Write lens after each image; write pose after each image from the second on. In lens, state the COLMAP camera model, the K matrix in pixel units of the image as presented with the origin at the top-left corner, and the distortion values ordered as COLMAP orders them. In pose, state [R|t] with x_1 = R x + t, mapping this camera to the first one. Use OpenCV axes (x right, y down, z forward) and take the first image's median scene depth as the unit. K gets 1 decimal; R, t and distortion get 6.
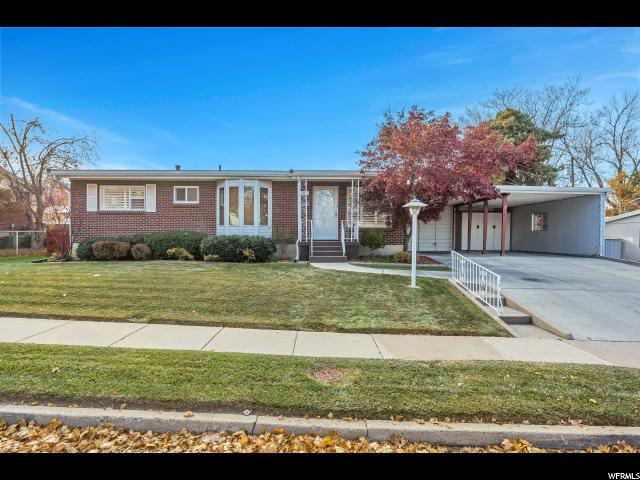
lens RADIAL K [[336.1, 0, 316.1], [0, 336.1, 236.9], [0, 0, 1]] dist [-0.000338, 0.000869]
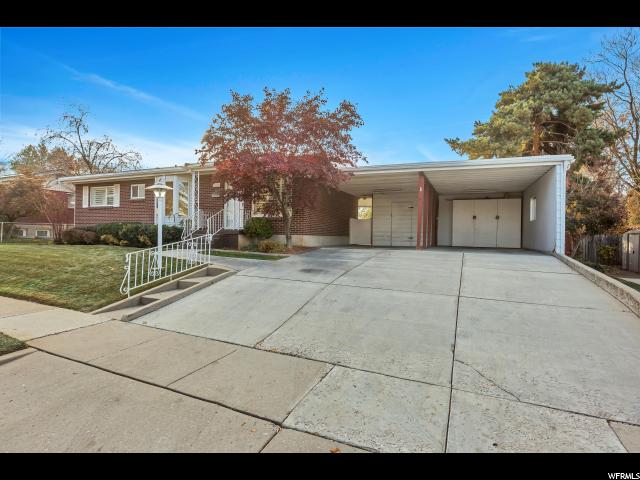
lens RADIAL K [[336.1, 0, 318.3], [0, 336.1, 239.1], [0, 0, 1]] dist [-0.000338, 0.000869]
pose [[0.918211, 0.010555, -0.395952, 0.671912], [-0.009377, 0.999944, 0.004913, 0.030879], [0.395982, -0.000798, 0.918258, 0.163247]]
